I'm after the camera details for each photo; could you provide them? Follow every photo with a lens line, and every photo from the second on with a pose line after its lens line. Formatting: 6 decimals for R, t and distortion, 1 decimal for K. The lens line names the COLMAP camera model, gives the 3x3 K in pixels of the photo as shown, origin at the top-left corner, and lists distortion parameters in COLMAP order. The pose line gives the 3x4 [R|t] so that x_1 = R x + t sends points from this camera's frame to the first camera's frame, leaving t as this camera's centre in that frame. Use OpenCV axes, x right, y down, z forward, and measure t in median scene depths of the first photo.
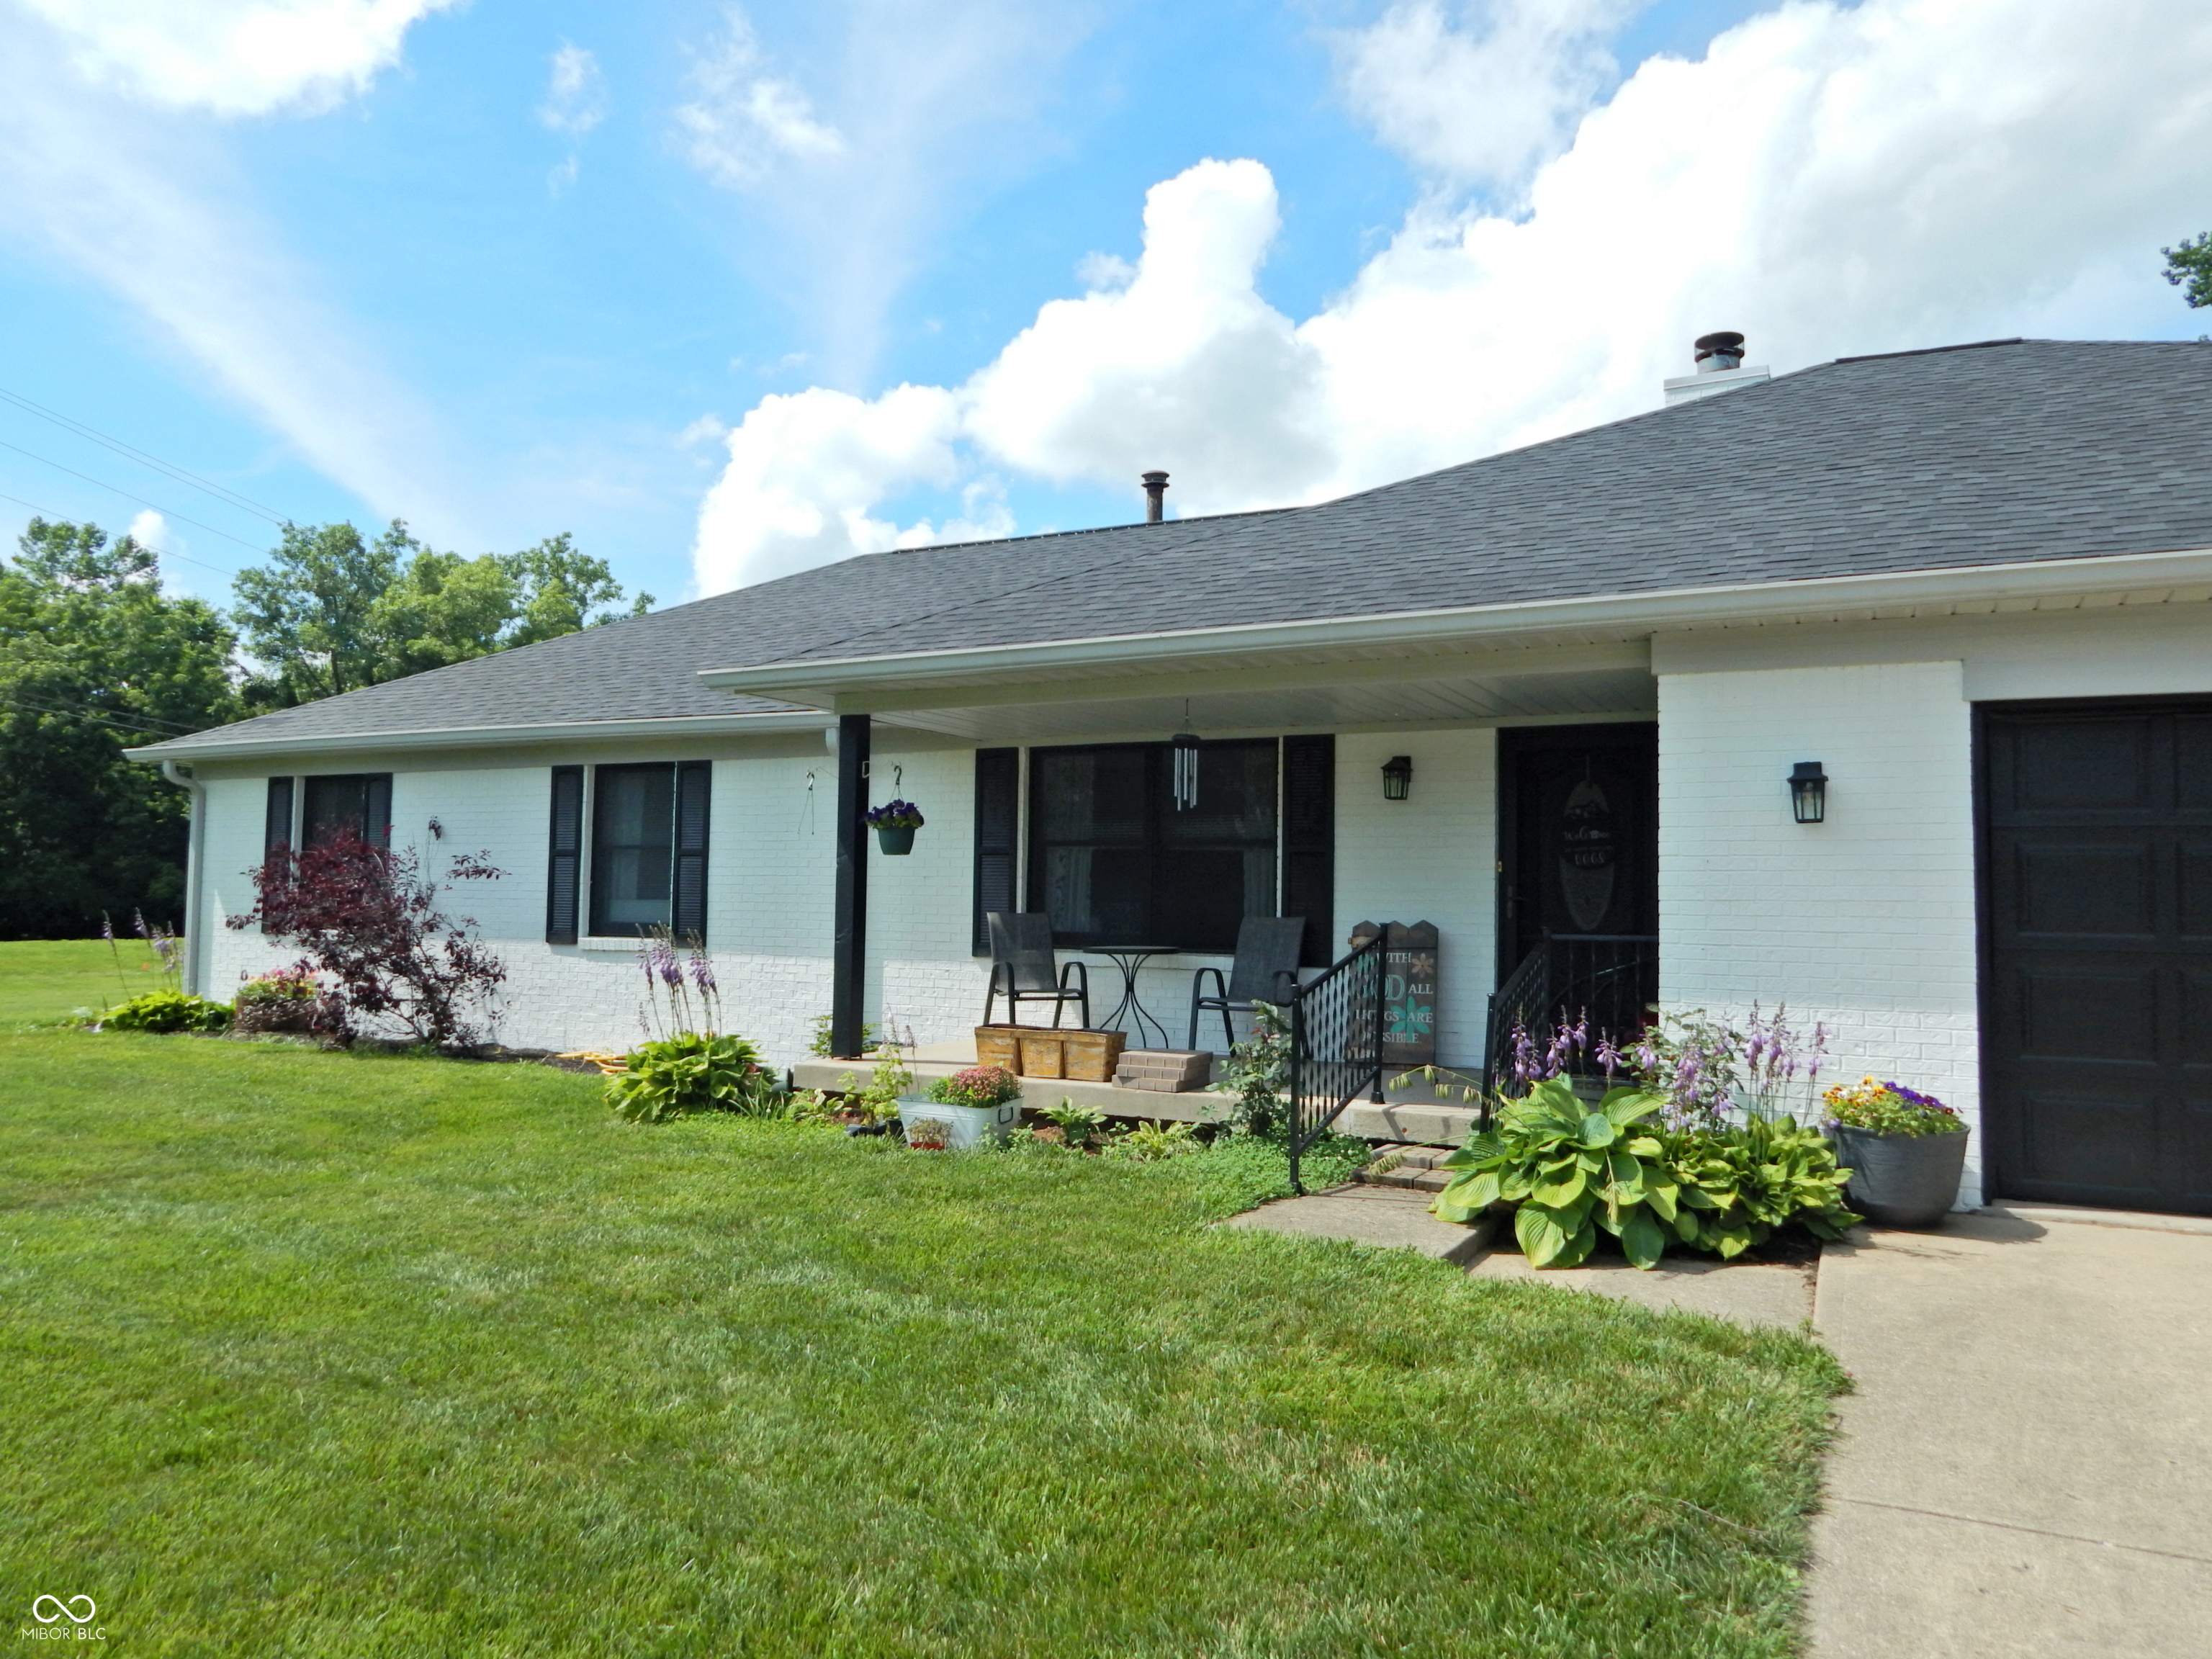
lens RADIAL K [[1522.6, 0, 1106.0], [0, 1522.6, 829.5], [0, 0, 1]] dist [0.001372, -0.009408]
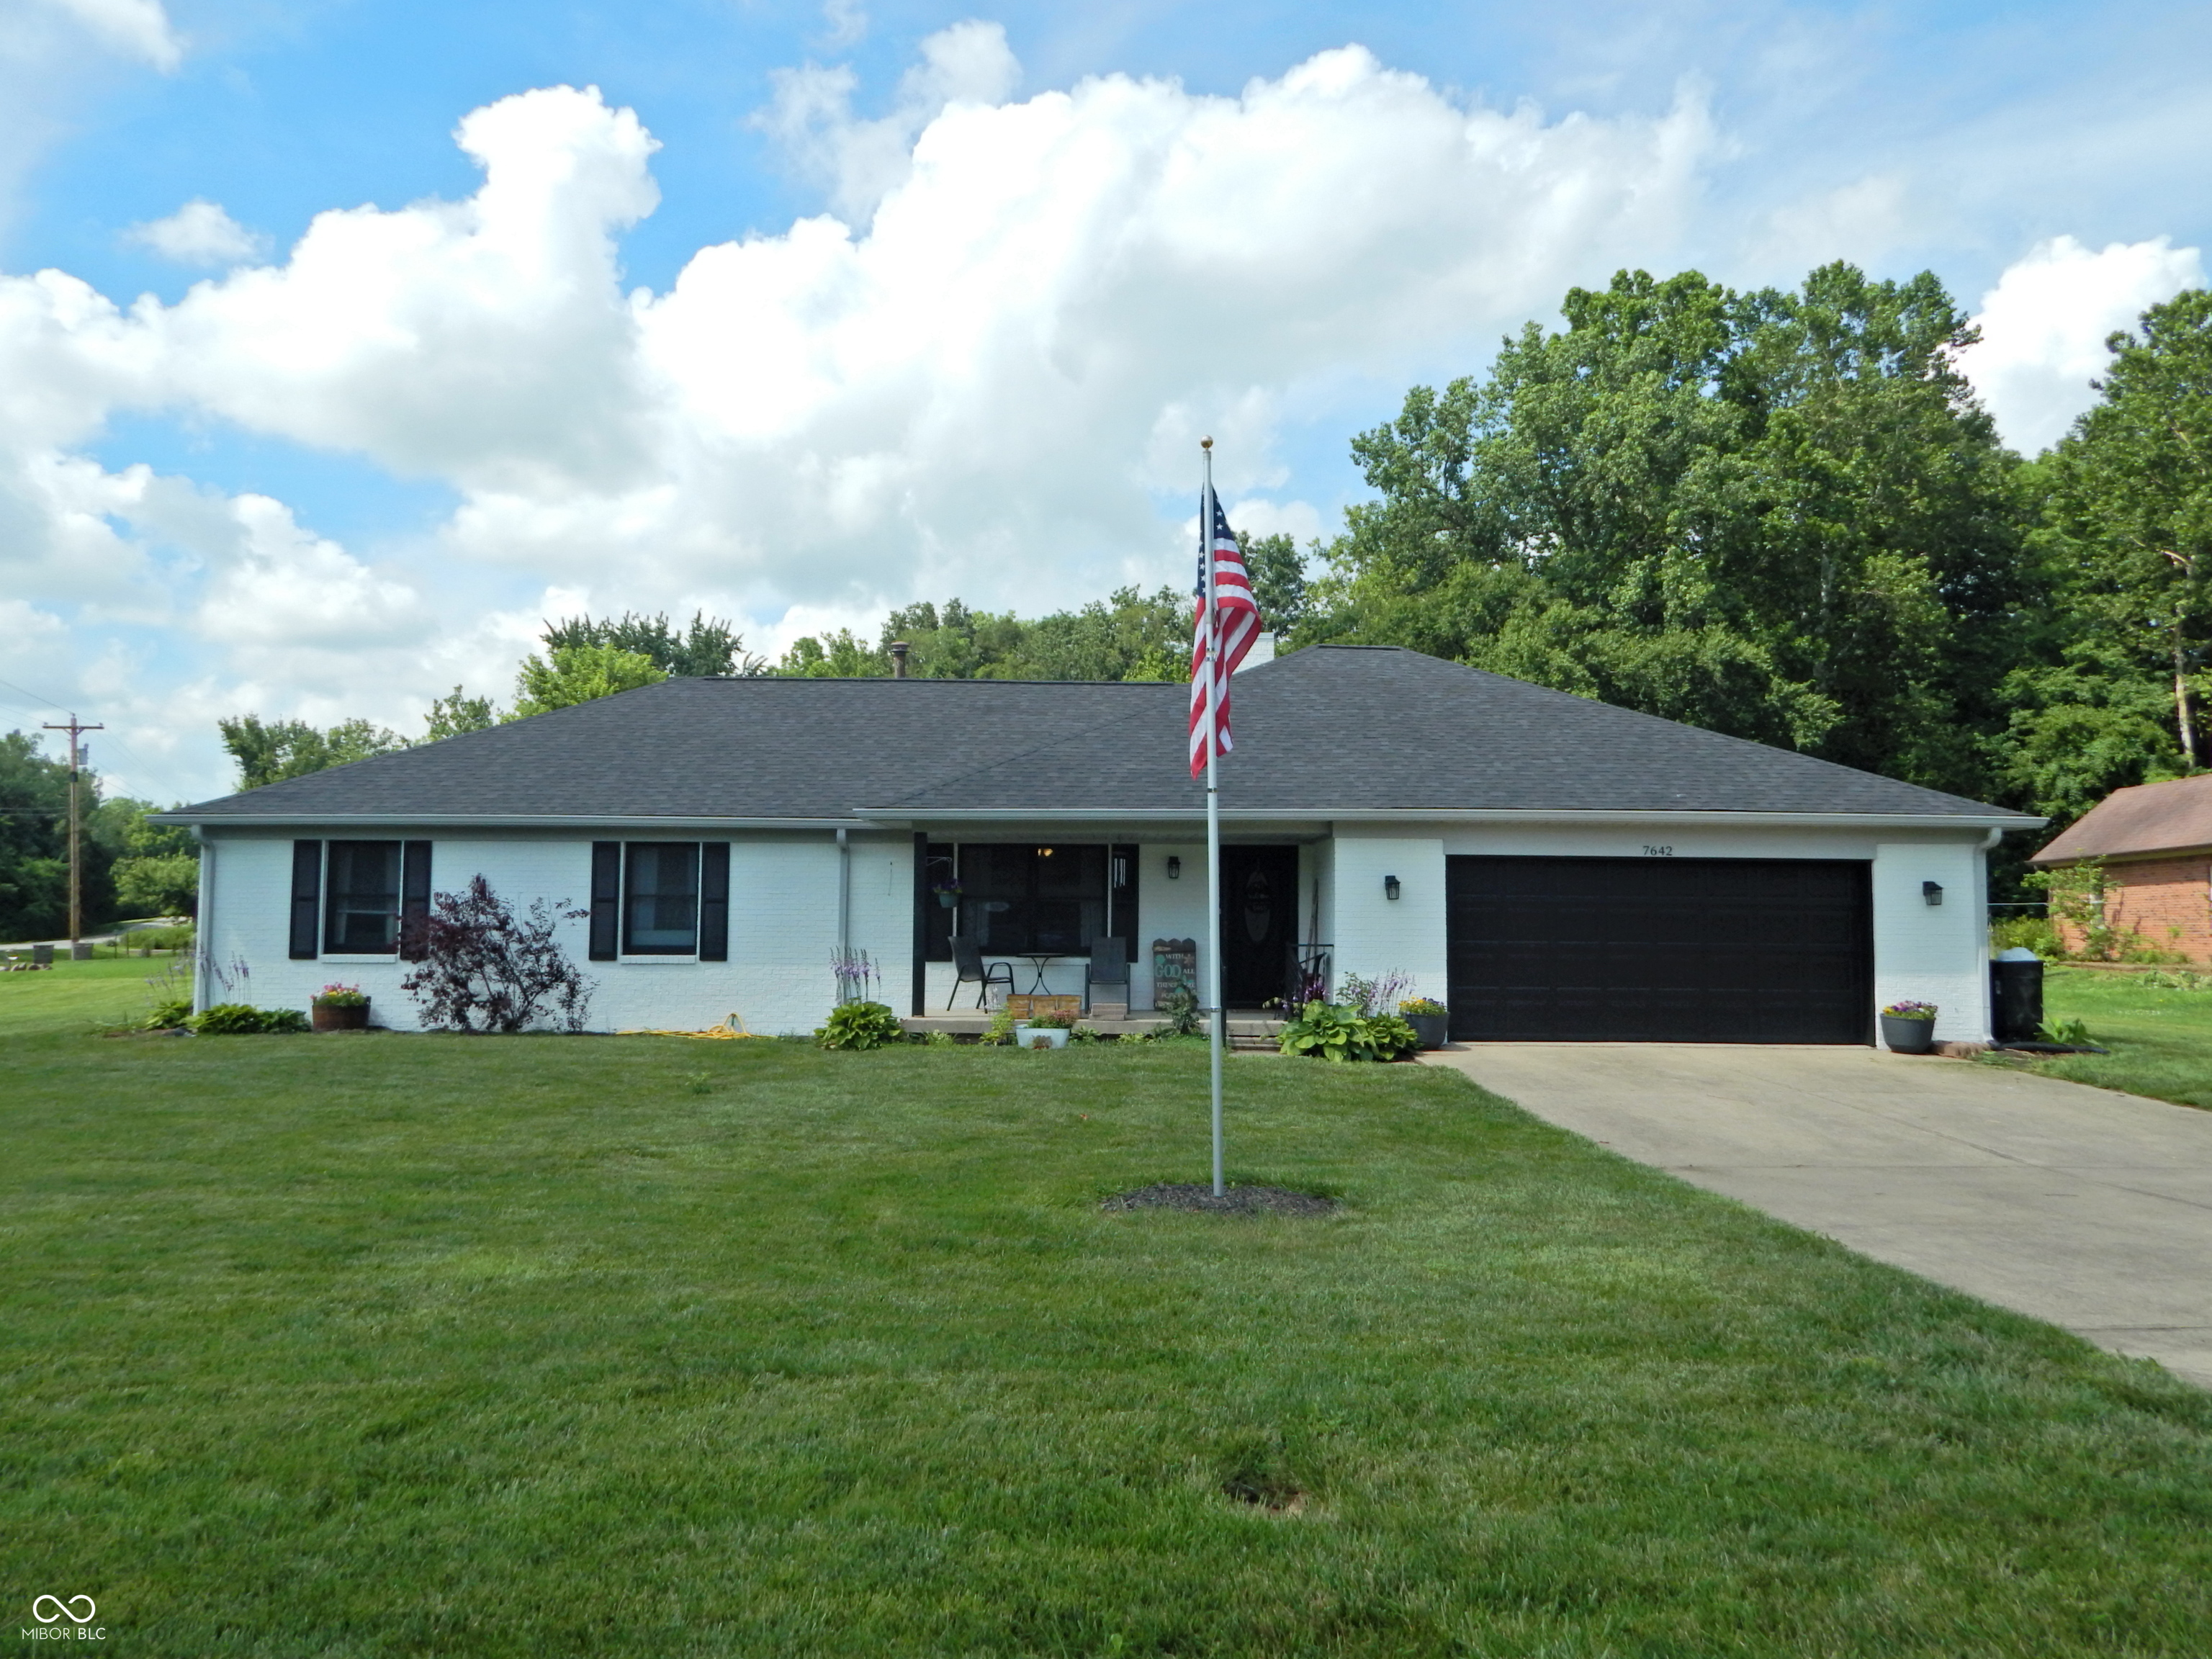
lens RADIAL K [[1522.6, 0, 1106.0], [0, 1522.6, 829.5], [0, 0, 1]] dist [0.001372, -0.009408]
pose [[0.889438, 0.016336, 0.456763, -0.625522], [-0.015036, 0.999866, -0.006480, -0.053822], [-0.456808, -0.001104, 0.889565, -0.583977]]
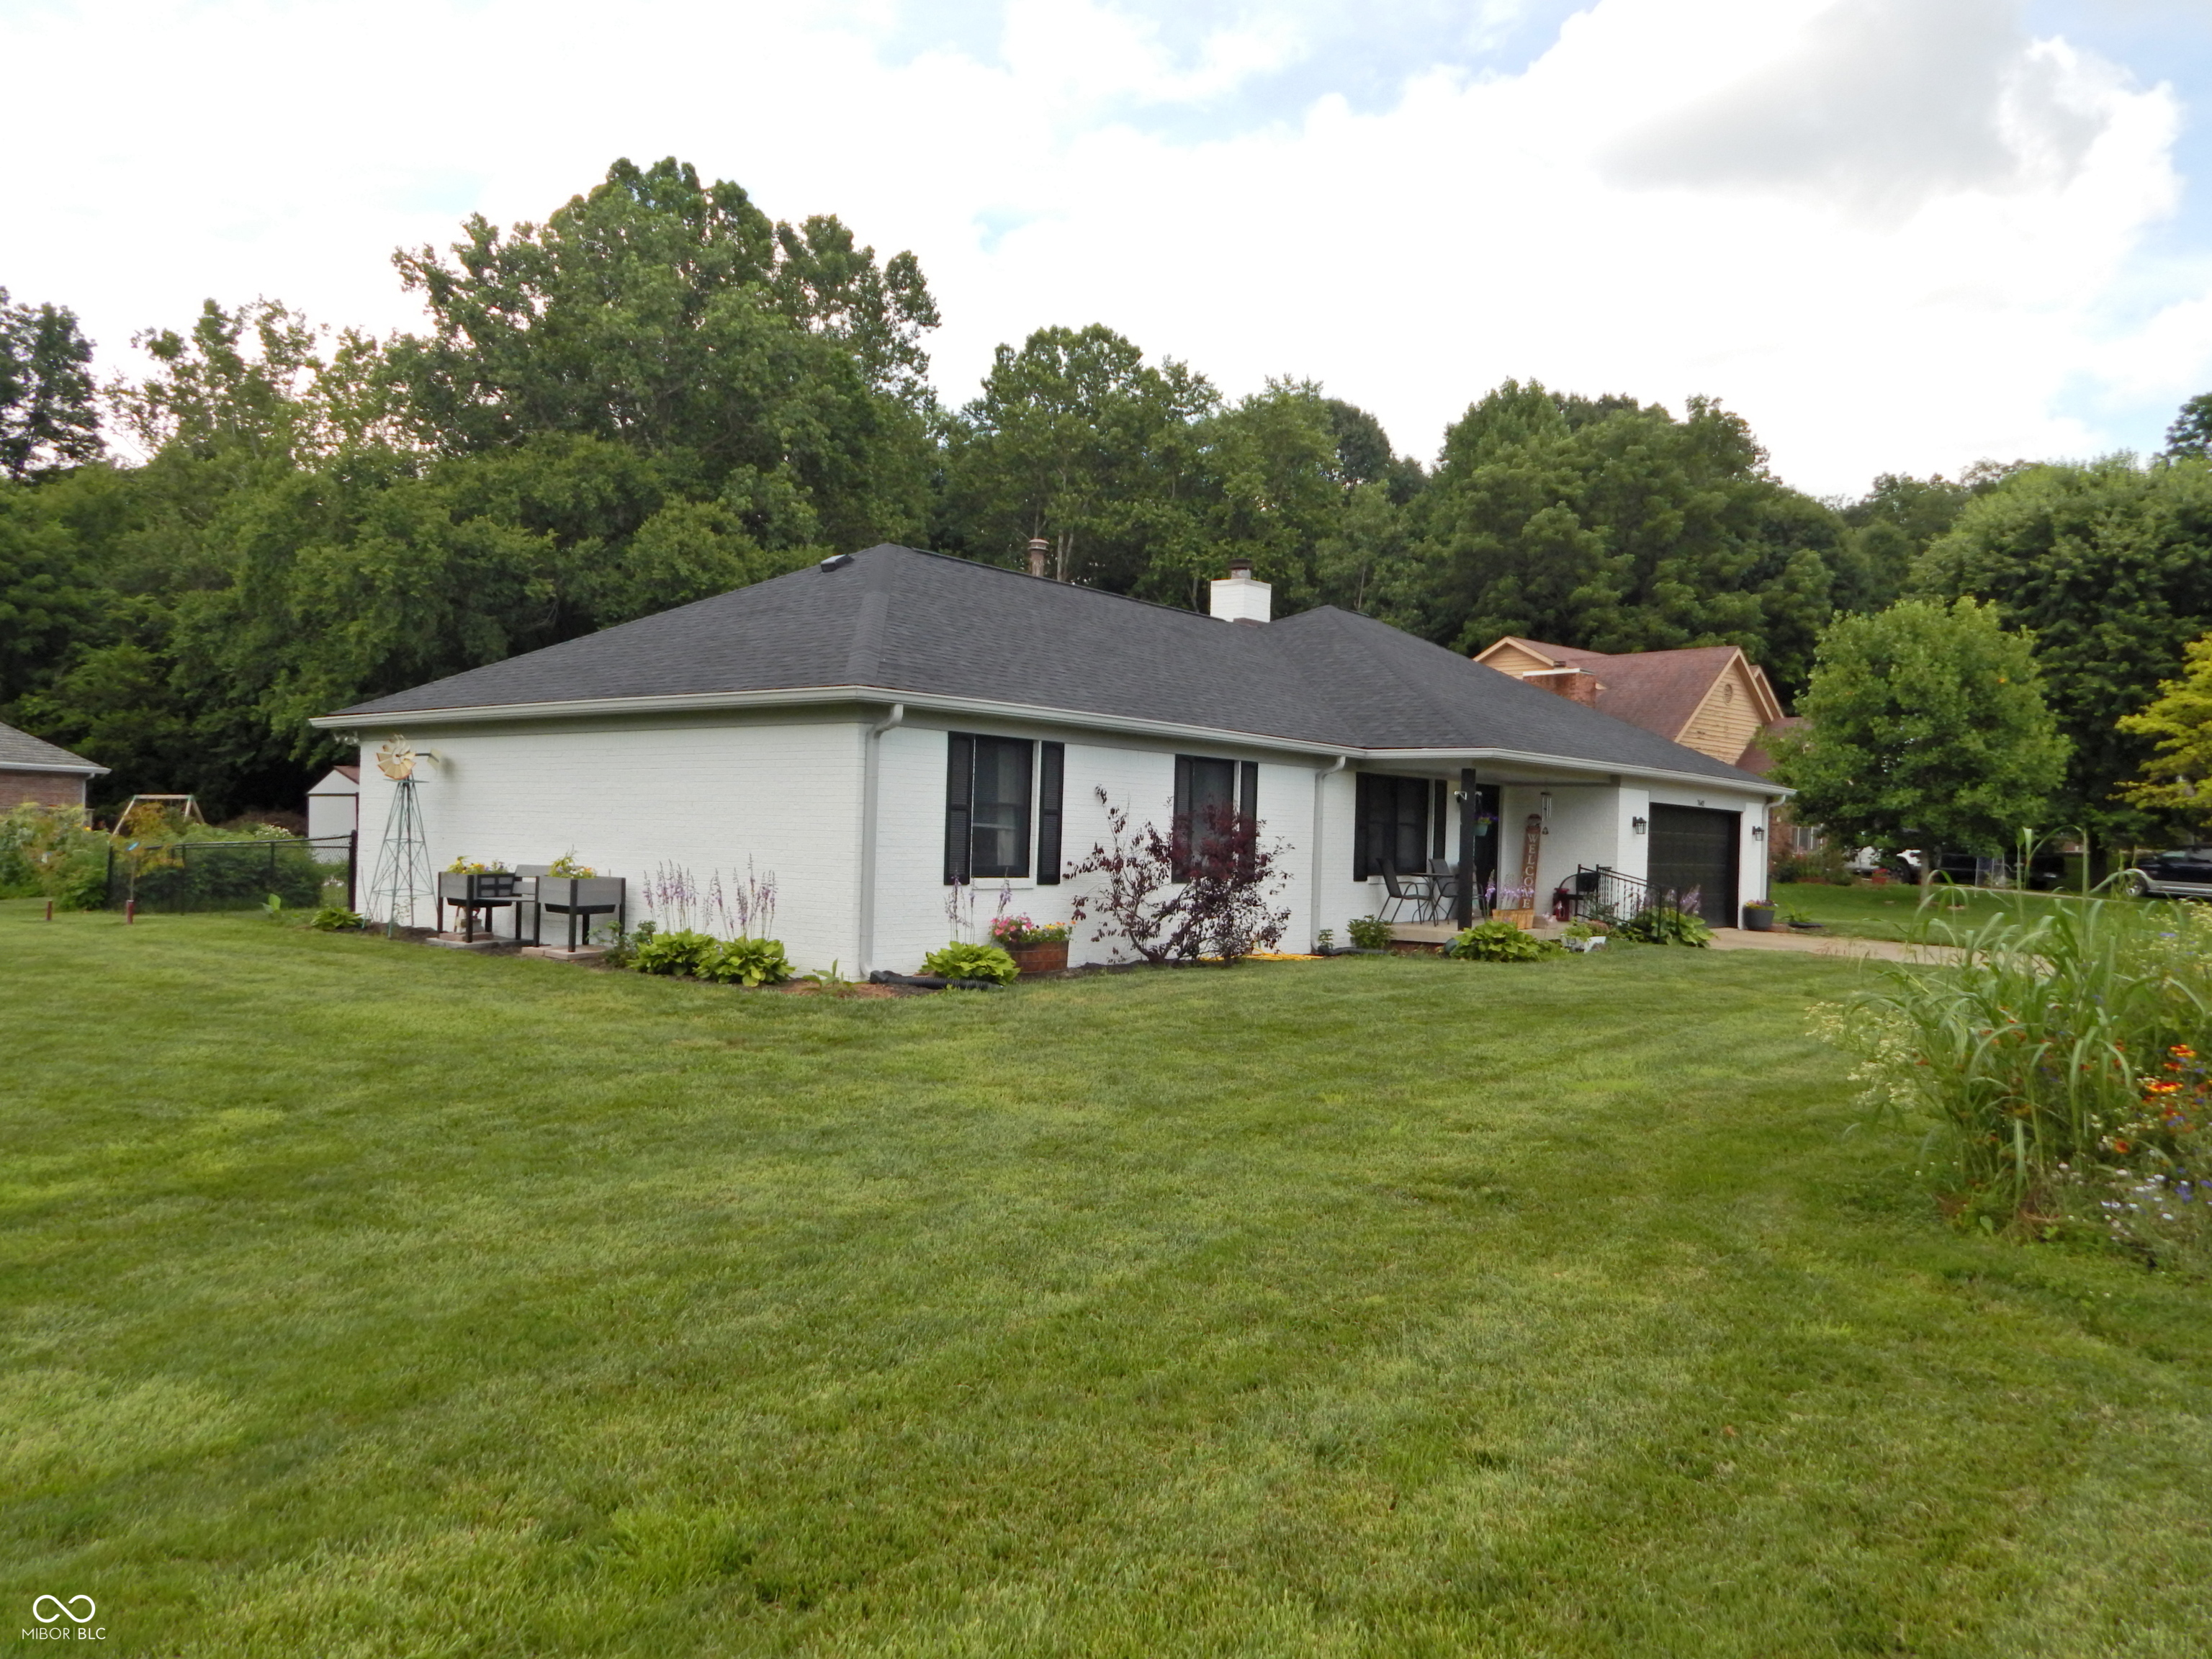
lens RADIAL K [[1569.2, 0, 1097.6], [0, 1569.2, 823.6], [0, 0, 1]] dist [-0.007396, 0.001826]
pose [[0.206967, -0.007281, 0.978321, -1.877053], [-0.081028, 0.996409, 0.024557, -0.007311], [-0.974987, -0.084354, 0.205634, 0.802901]]
